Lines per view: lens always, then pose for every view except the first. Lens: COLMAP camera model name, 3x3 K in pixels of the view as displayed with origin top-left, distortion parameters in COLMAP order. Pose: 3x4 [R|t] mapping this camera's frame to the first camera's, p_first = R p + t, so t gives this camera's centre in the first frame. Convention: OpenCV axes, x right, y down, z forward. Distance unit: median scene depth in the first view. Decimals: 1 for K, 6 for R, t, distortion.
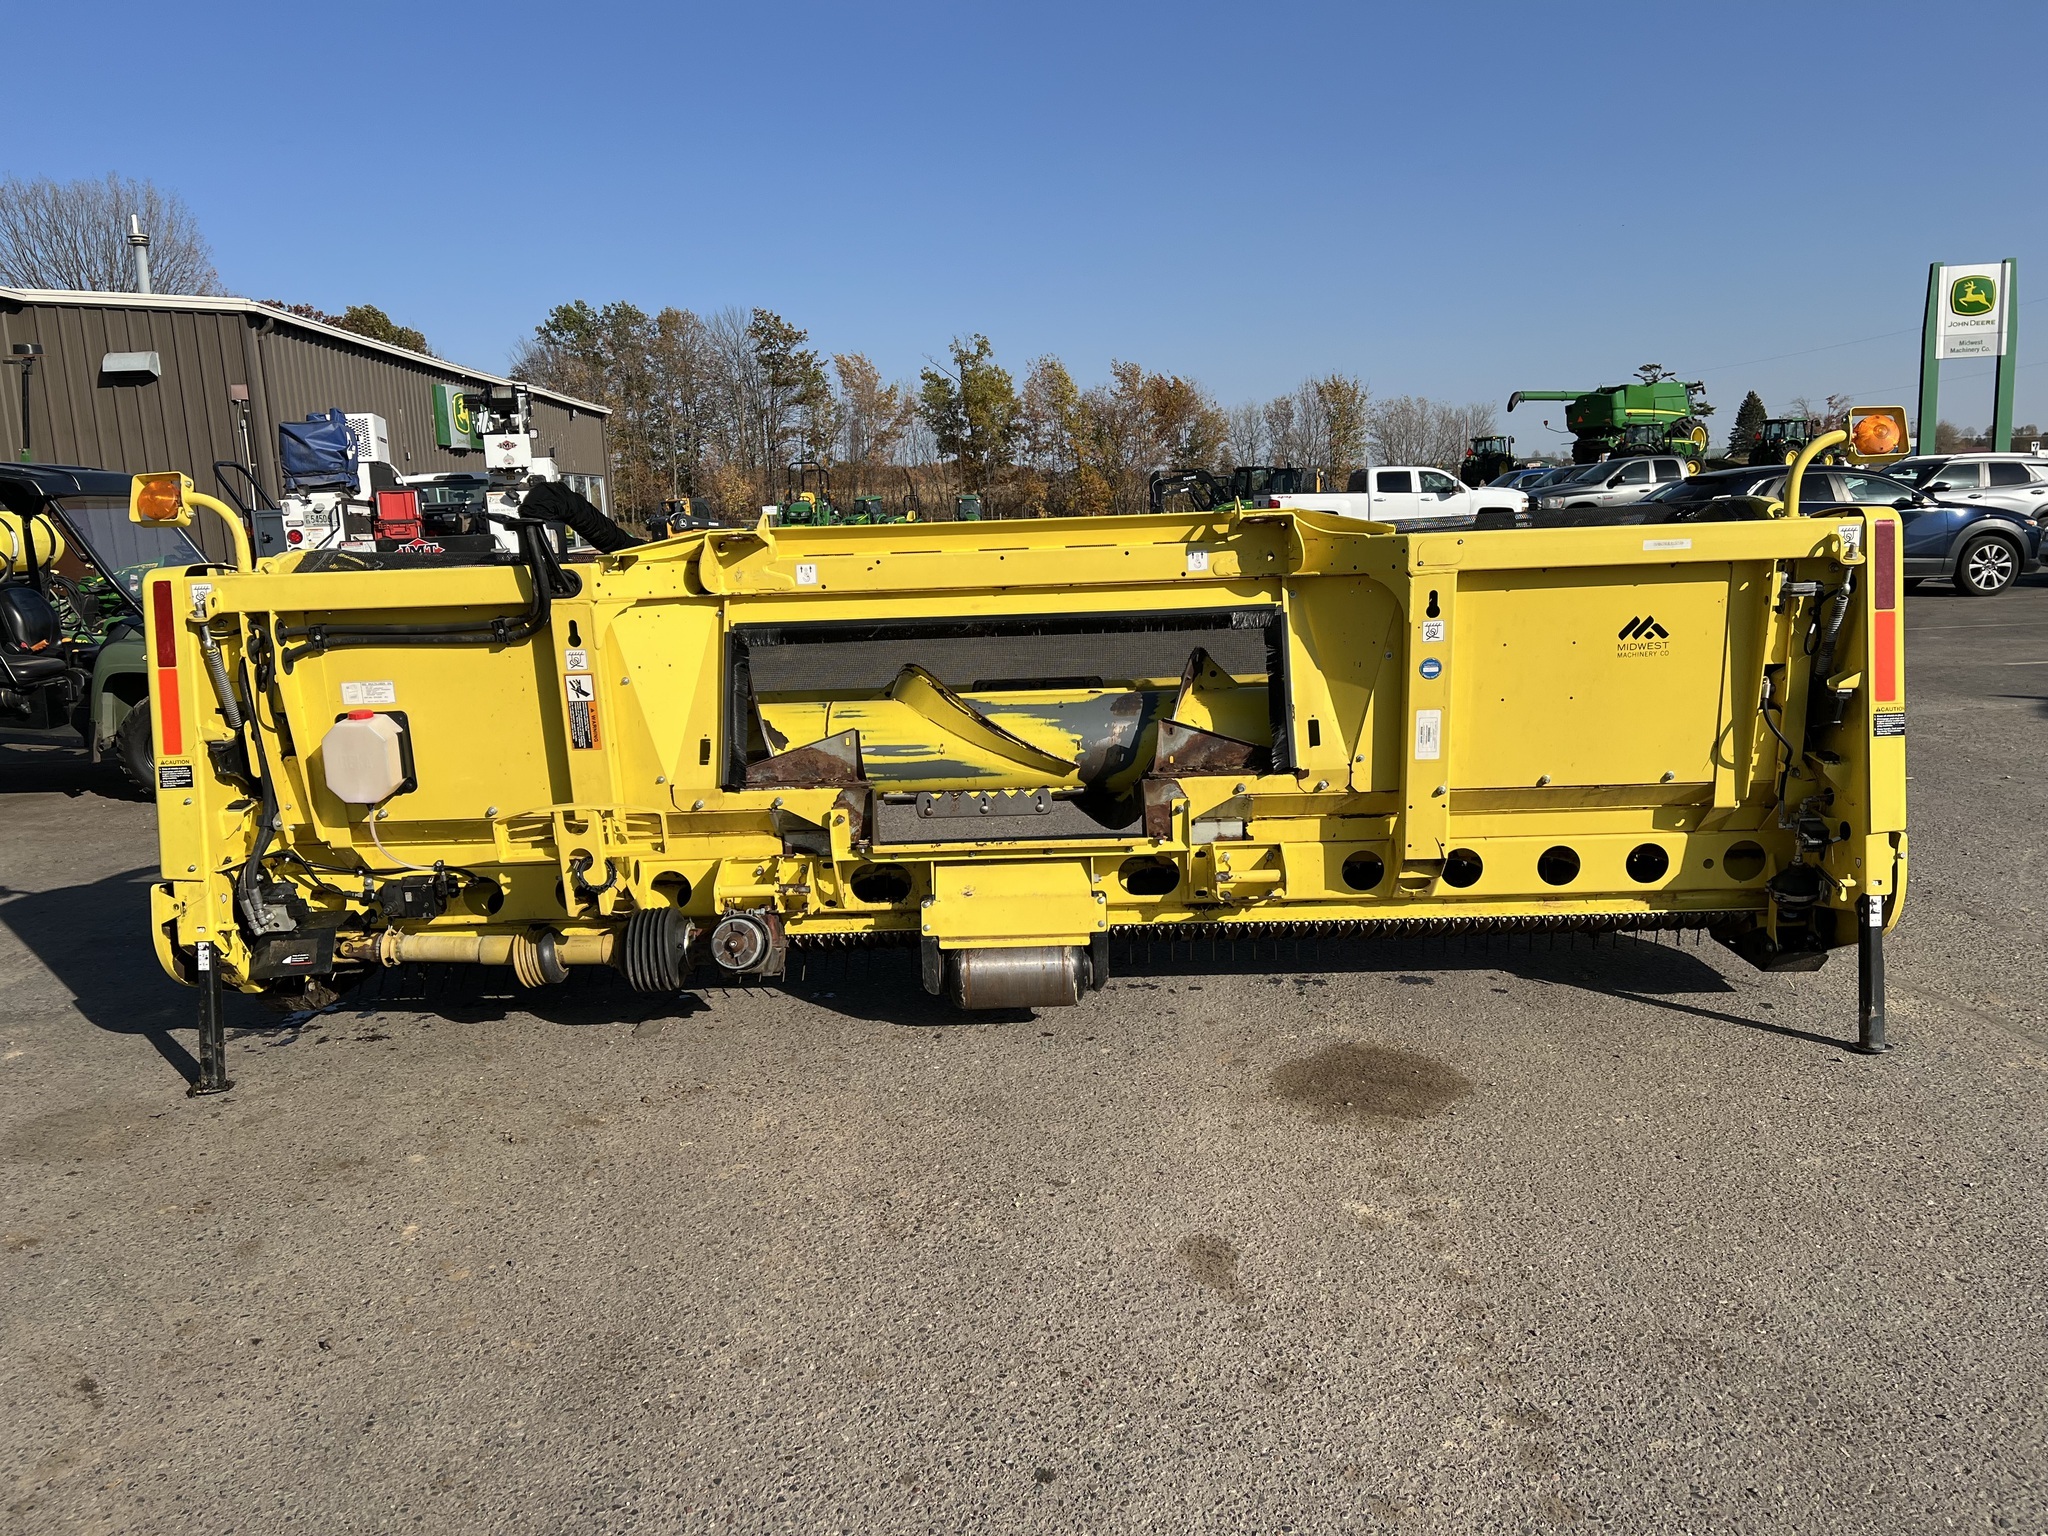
lens RADIAL K [[1547.7, 0, 1031.0], [0, 1547.7, 766.4], [0, 0, 1]] dist [0.053191, -0.059947]
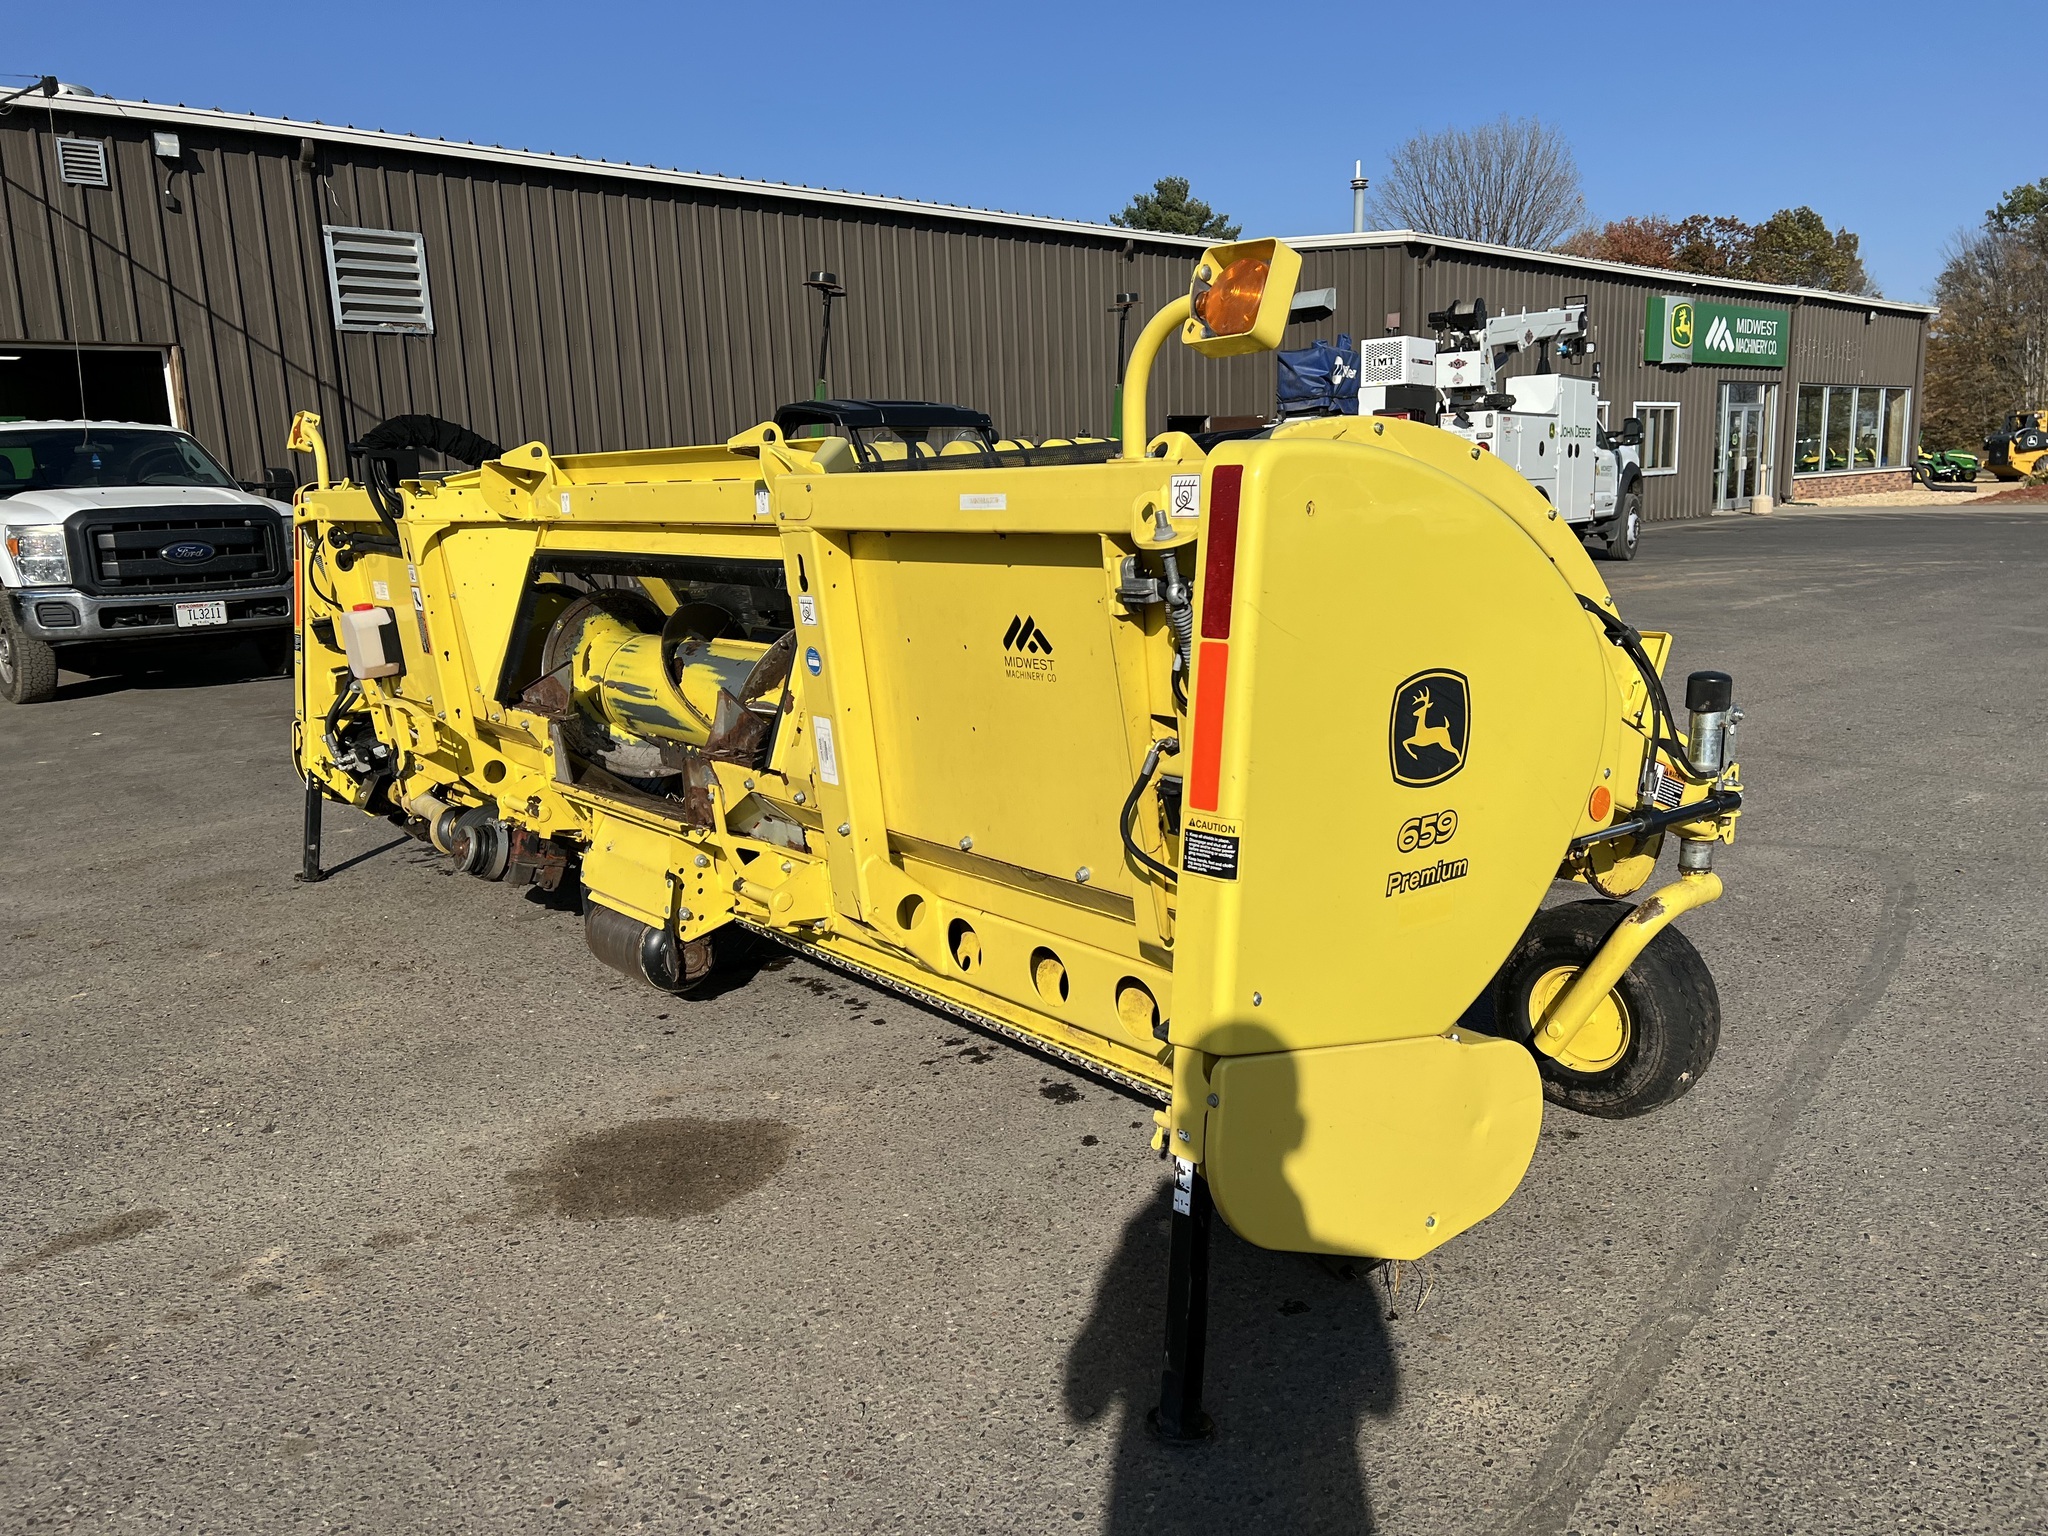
lens RADIAL K [[1547.7, 0, 1022.1], [0, 1547.7, 781.5], [0, 0, 1]] dist [0.053191, -0.059947]
pose [[0.654890, 0.163085, -0.737918, 0.822761], [-0.118734, 0.986515, 0.112652, -0.095163], [0.746339, 0.013841, 0.665423, 0.552043]]
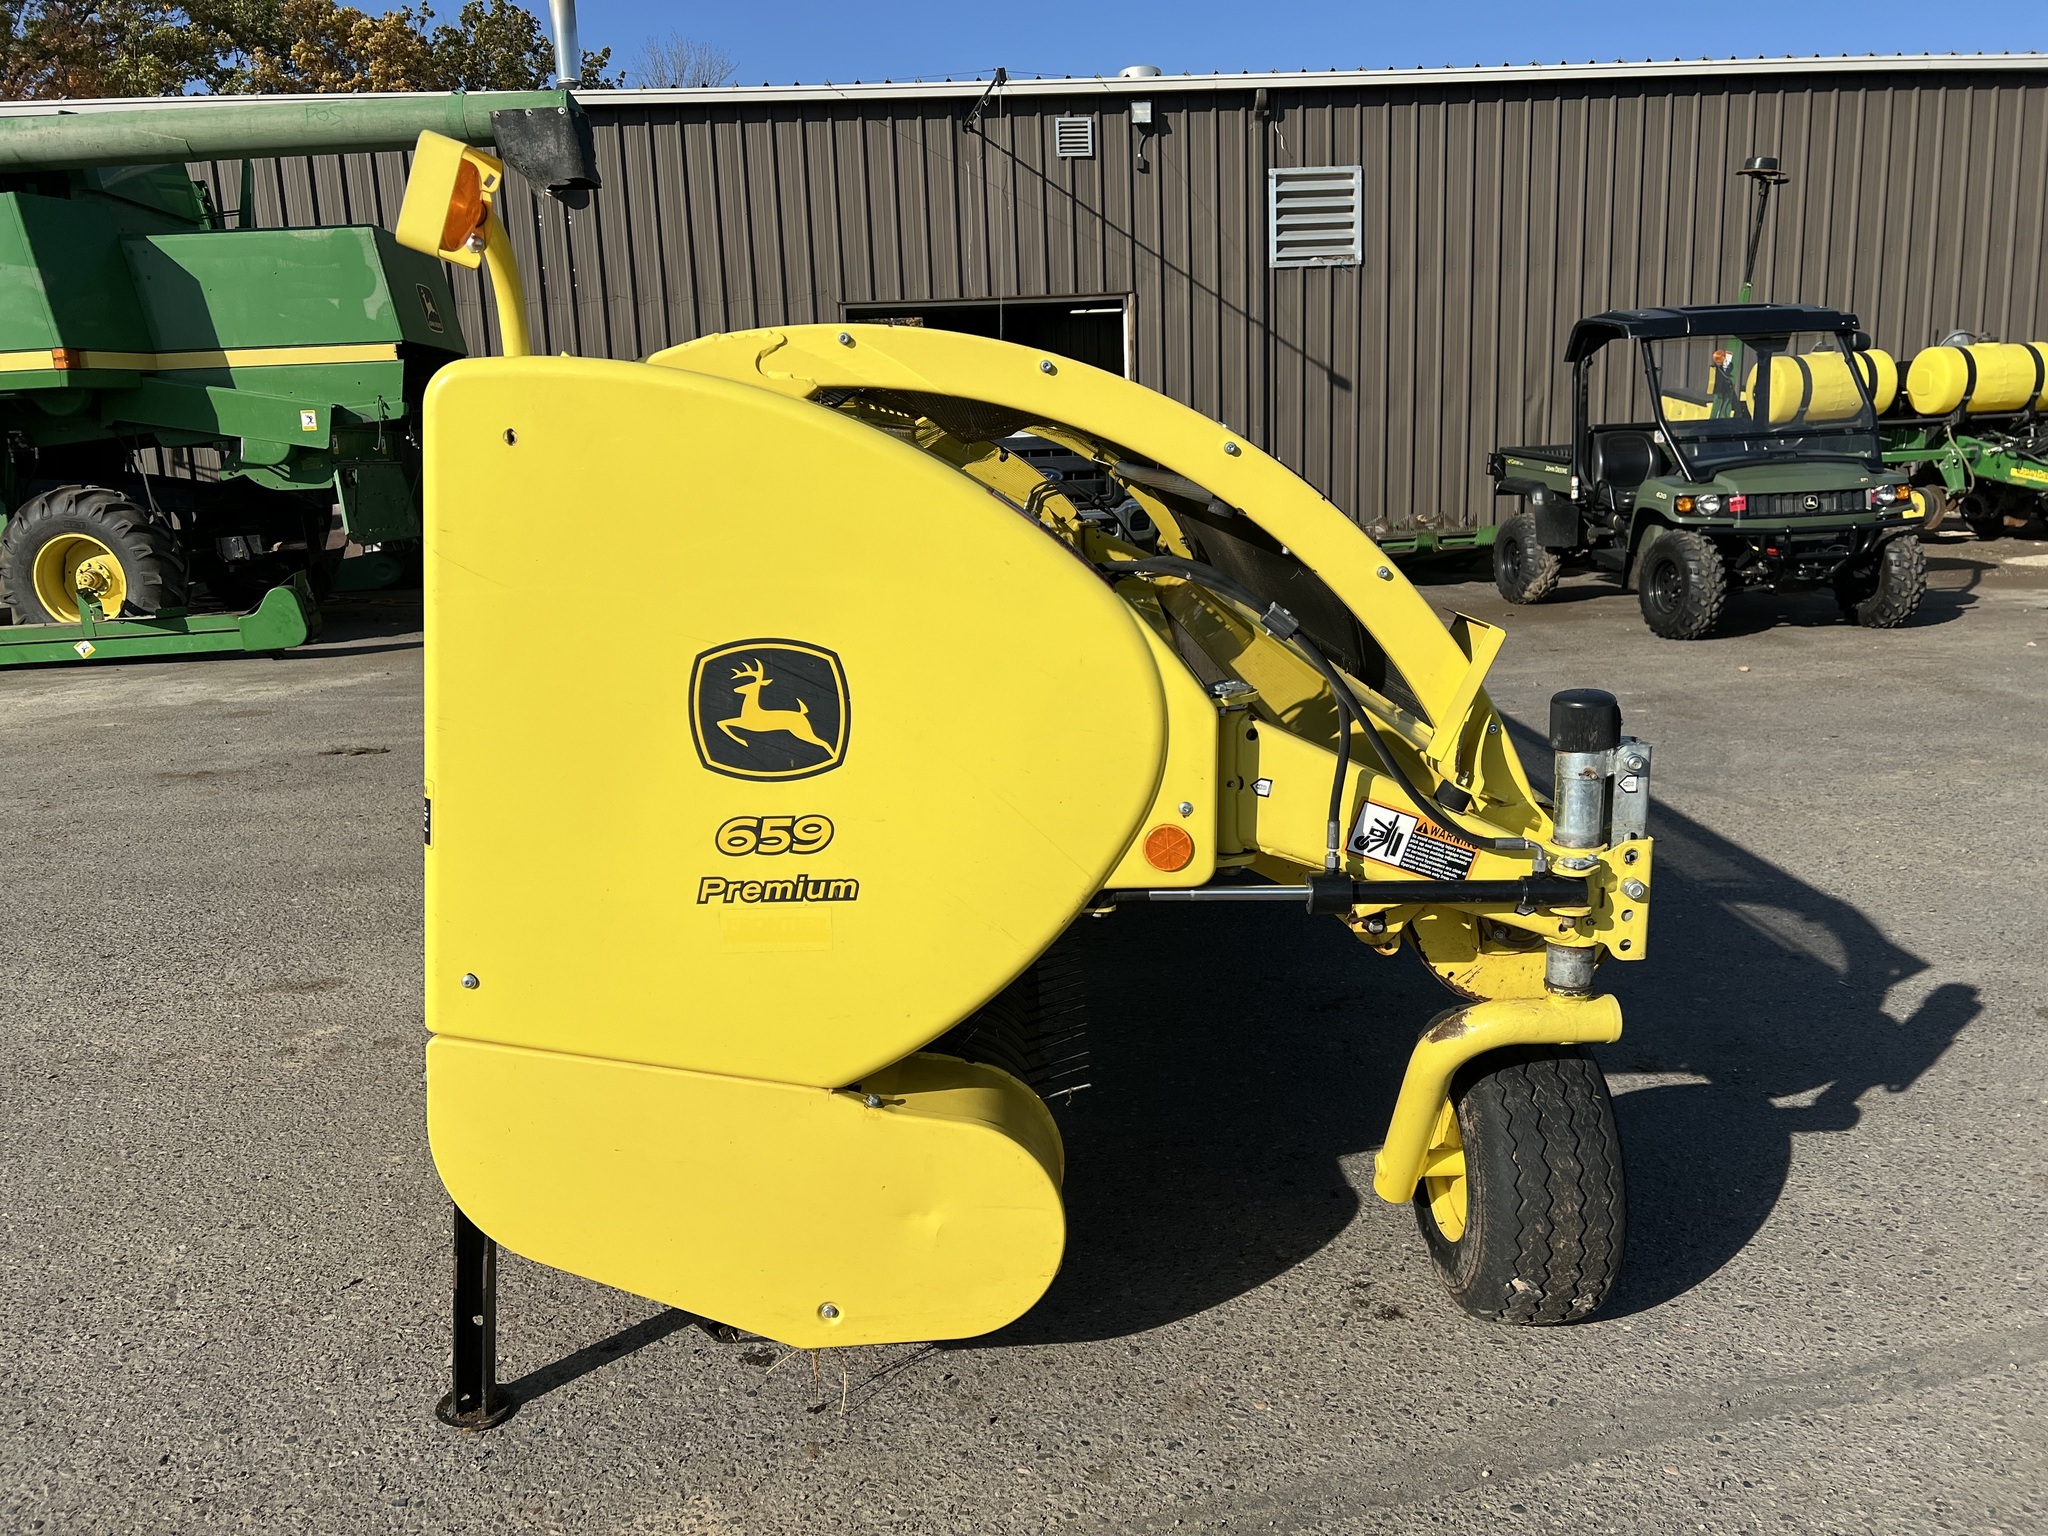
lens RADIAL K [[1547.7, 0, 1010.3], [0, 1547.7, 754.1], [0, 0, 1]] dist [0.053191, -0.059947]
pose [[0.021637, 0.233444, -0.972129, 0.945008], [-0.129276, 0.964847, 0.228818, -0.166334], [0.991373, 0.120722, 0.051055, 1.059166]]
